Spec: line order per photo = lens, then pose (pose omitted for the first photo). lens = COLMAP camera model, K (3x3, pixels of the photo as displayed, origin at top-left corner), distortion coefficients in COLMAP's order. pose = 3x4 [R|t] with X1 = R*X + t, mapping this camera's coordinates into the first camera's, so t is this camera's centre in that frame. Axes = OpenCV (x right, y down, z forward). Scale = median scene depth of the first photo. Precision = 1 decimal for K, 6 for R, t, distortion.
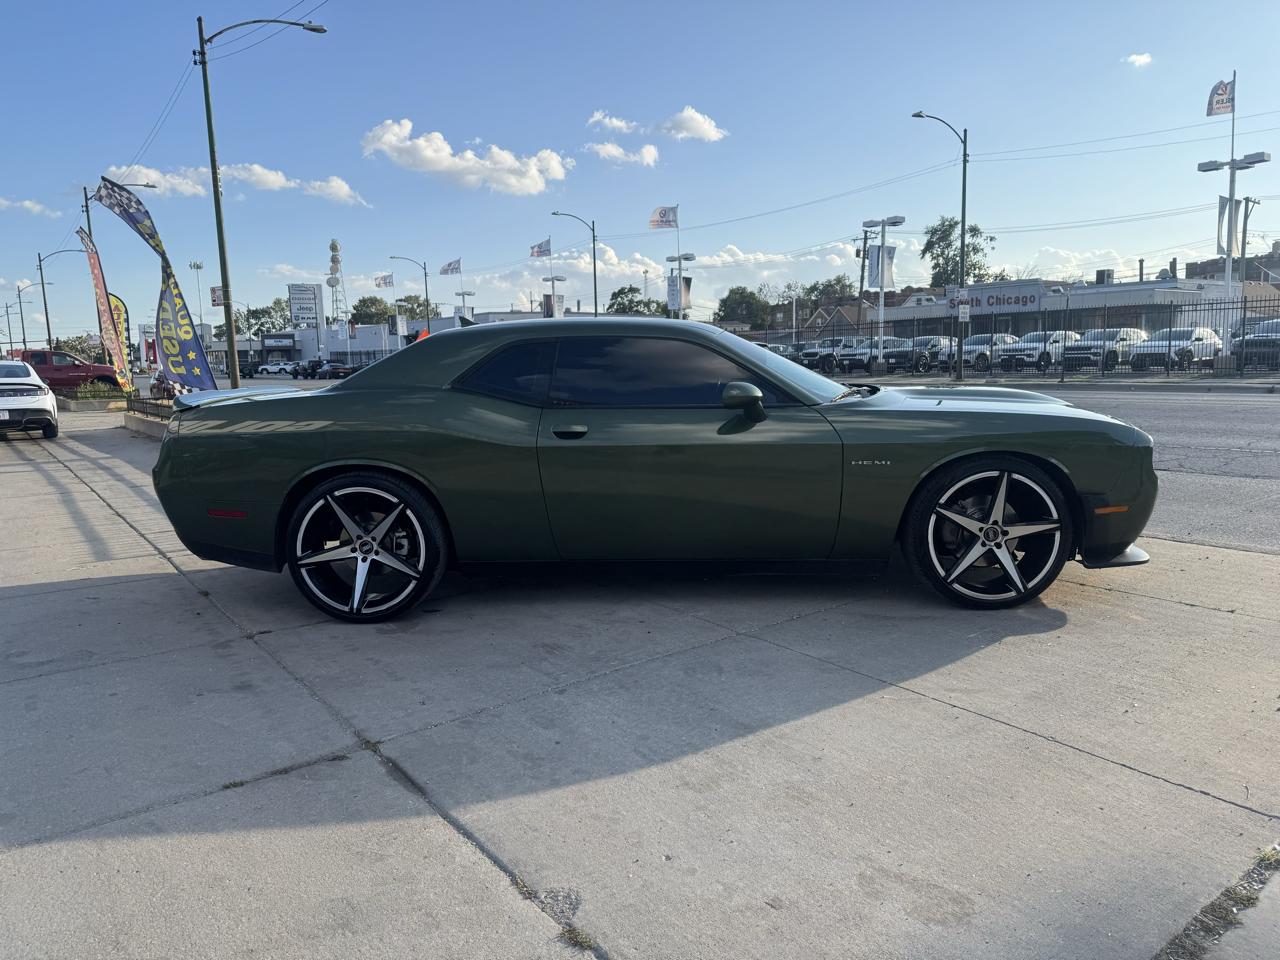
lens RADIAL K [[897.9, 0, 627.7], [0, 897.9, 480.9], [0, 0, 1]] dist [0.038924, -0.051996]
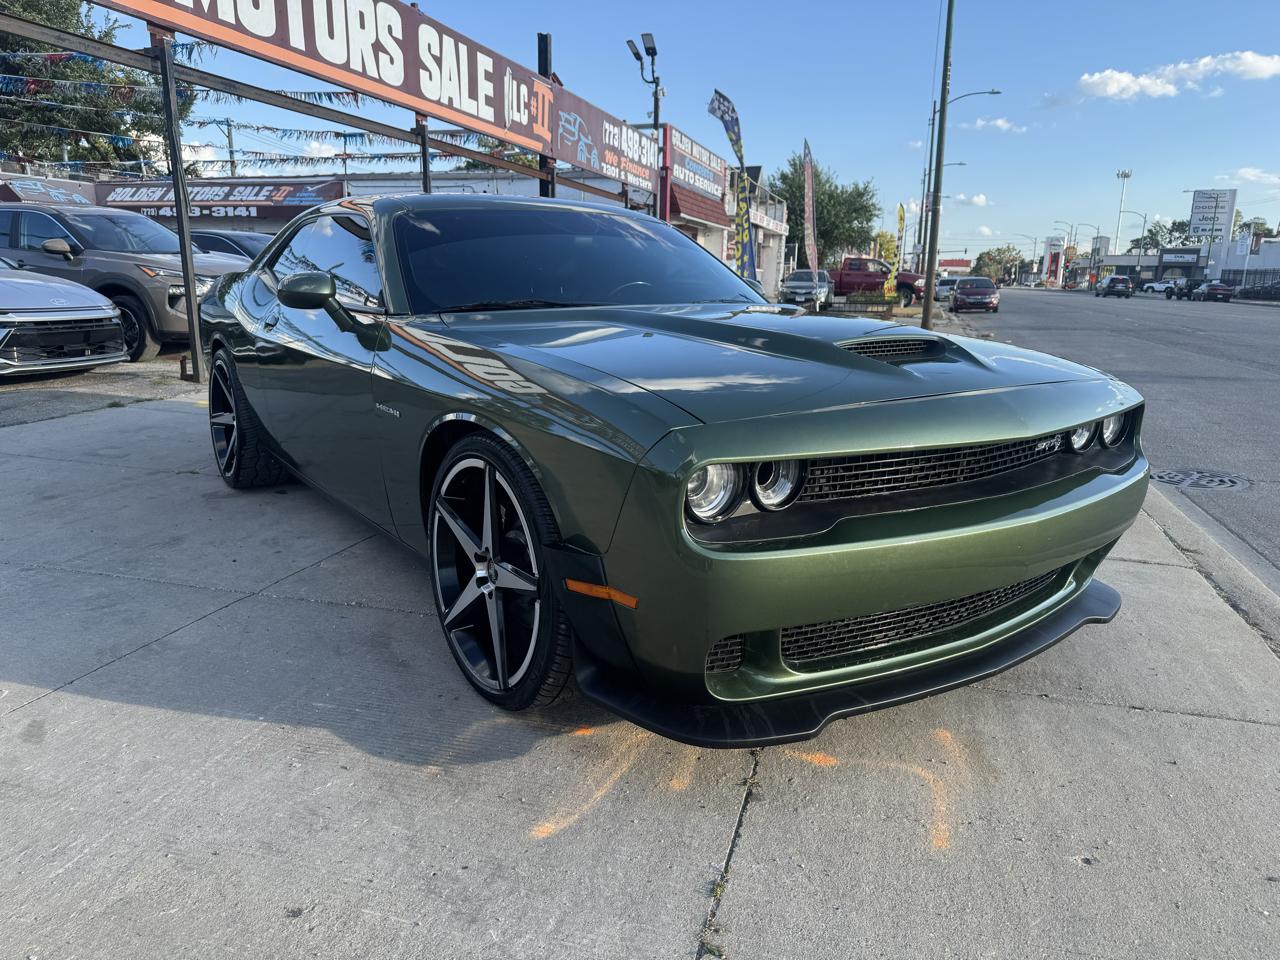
lens RADIAL K [[897.9, 0, 638.0], [0, 897.9, 488.3], [0, 0, 1]] dist [0.038924, -0.051996]
pose [[0.604371, 0.221051, -0.765423, 0.112185], [-0.144393, 0.975219, 0.167627, -0.012719], [0.783509, 0.009213, 0.621312, 0.092569]]
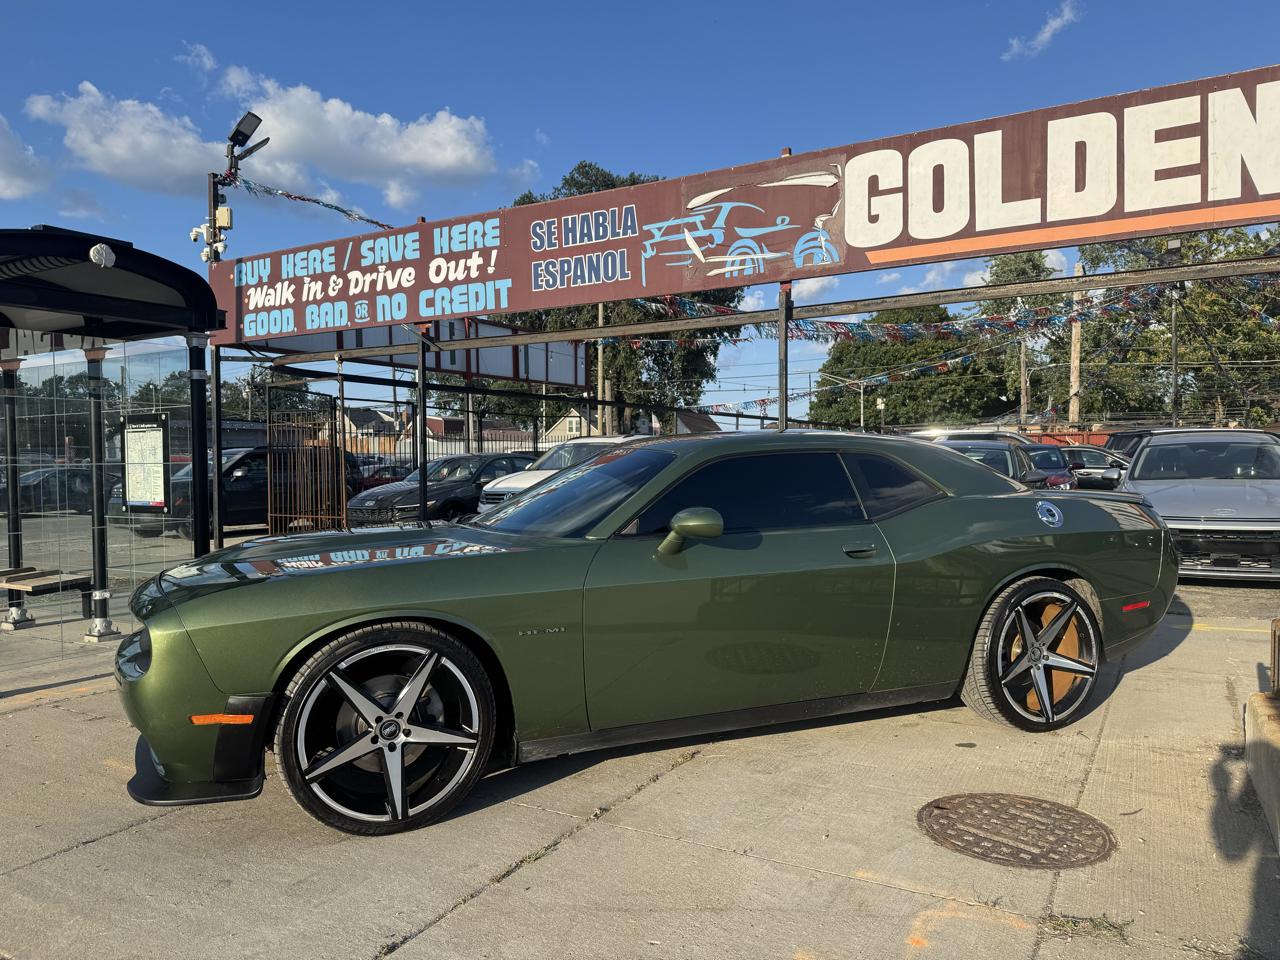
lens RADIAL K [[897.9, 0, 645.6], [0, 897.9, 484.0], [0, 0, 1]] dist [0.038924, -0.051996]
pose [[-0.913358, 0.048613, -0.404245, 0.065960], [-0.017476, 0.987251, 0.158209, -0.041931], [0.406782, 0.151566, -0.900864, 0.275967]]
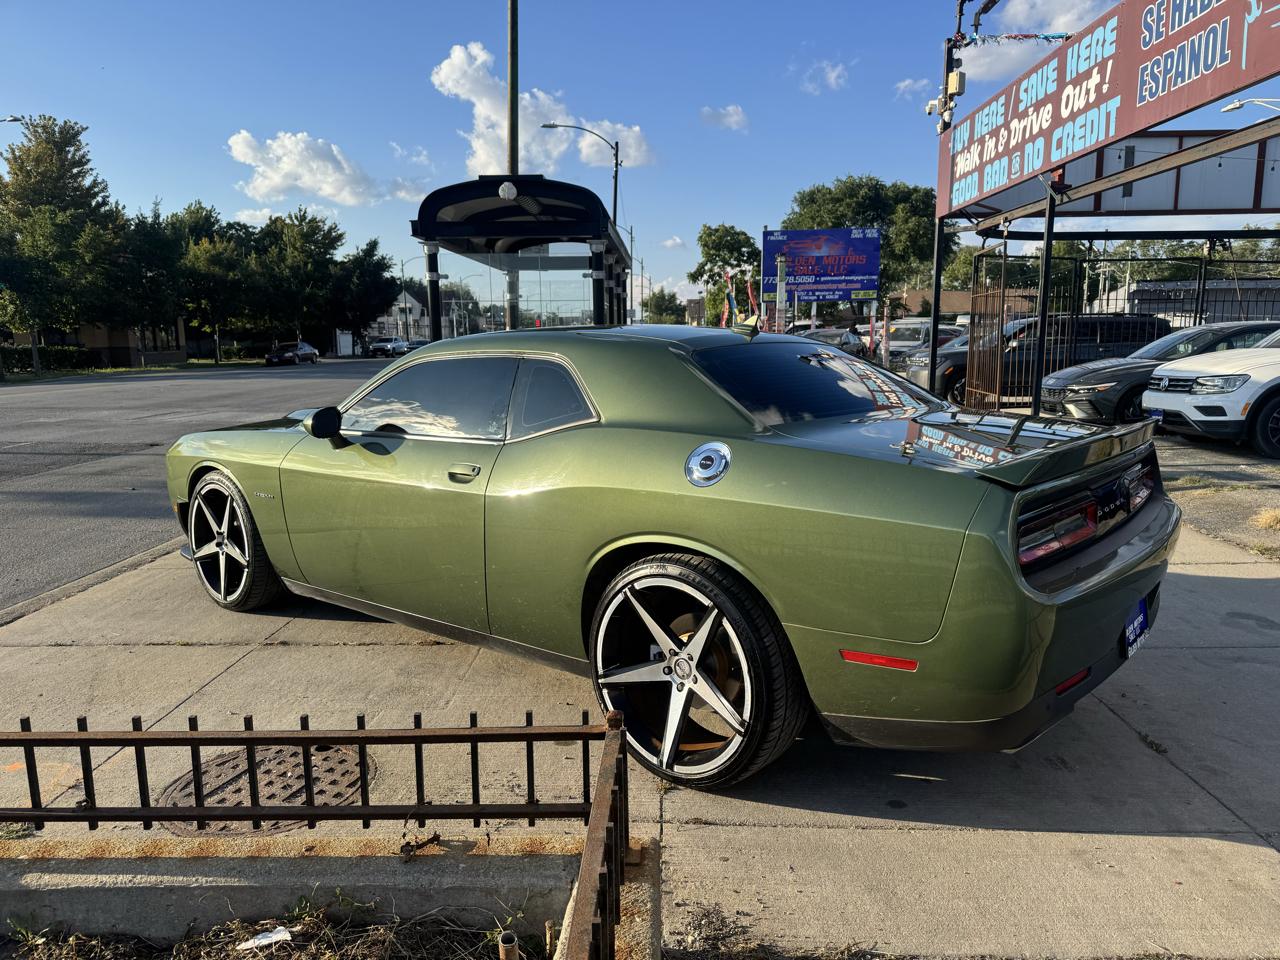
lens RADIAL K [[897.9, 0, 645.3], [0, 897.9, 492.8], [0, 0, 1]] dist [0.038924, -0.051996]
pose [[-0.789010, -0.067105, 0.610705, -0.085172], [0.116857, 0.959480, 0.256405, -0.036899], [-0.603165, 0.273671, -0.749197, 0.247519]]
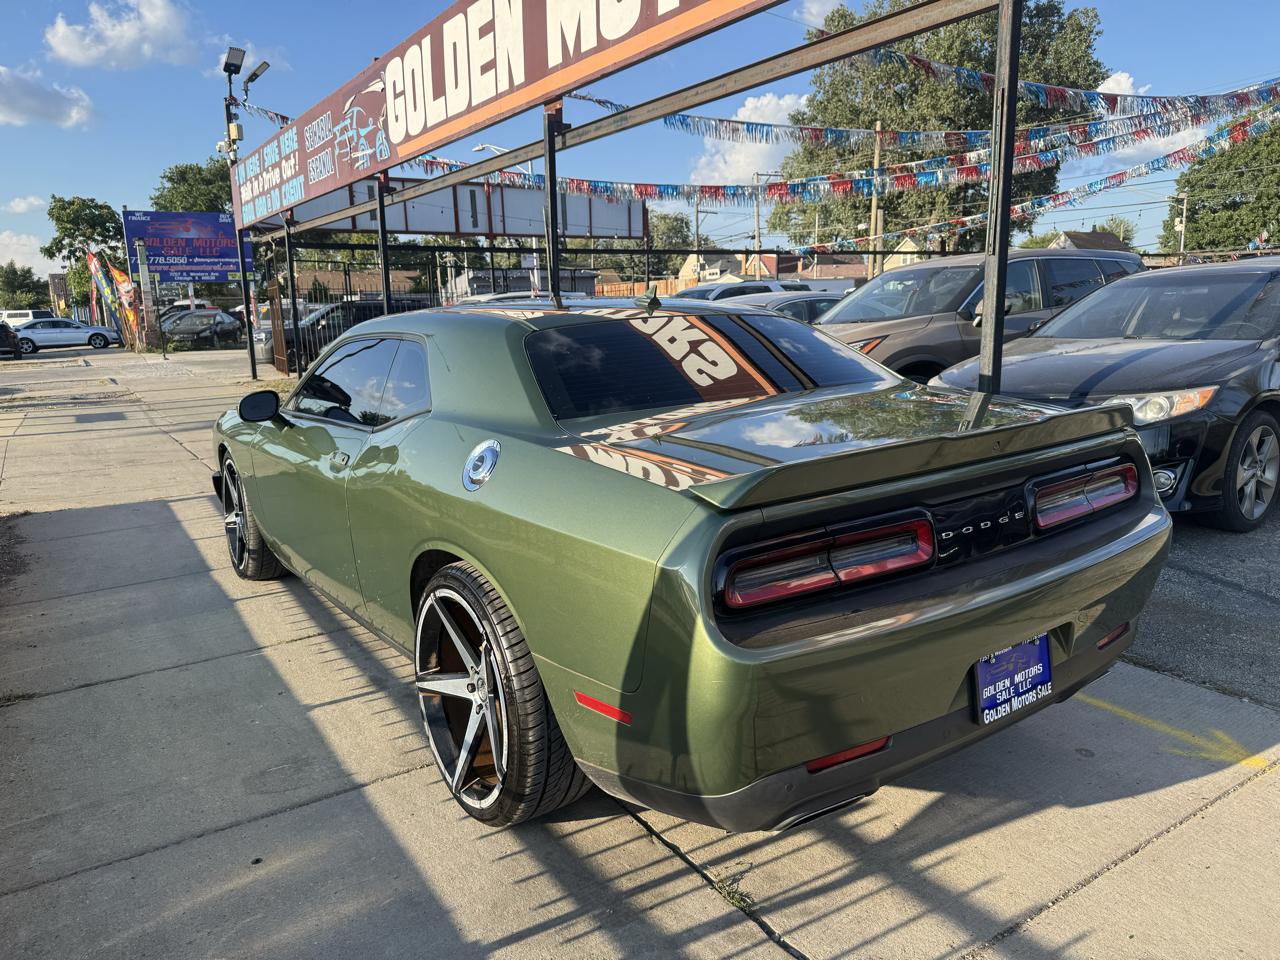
lens RADIAL K [[897.9, 0, 644.7], [0, 897.9, 481.0], [0, 0, 1]] dist [0.038924, -0.051996]
pose [[-0.997537, 0.042988, 0.055431, -0.208306], [0.058601, 0.945024, 0.321707, -0.054759], [-0.038554, 0.324163, -0.945215, 0.393585]]
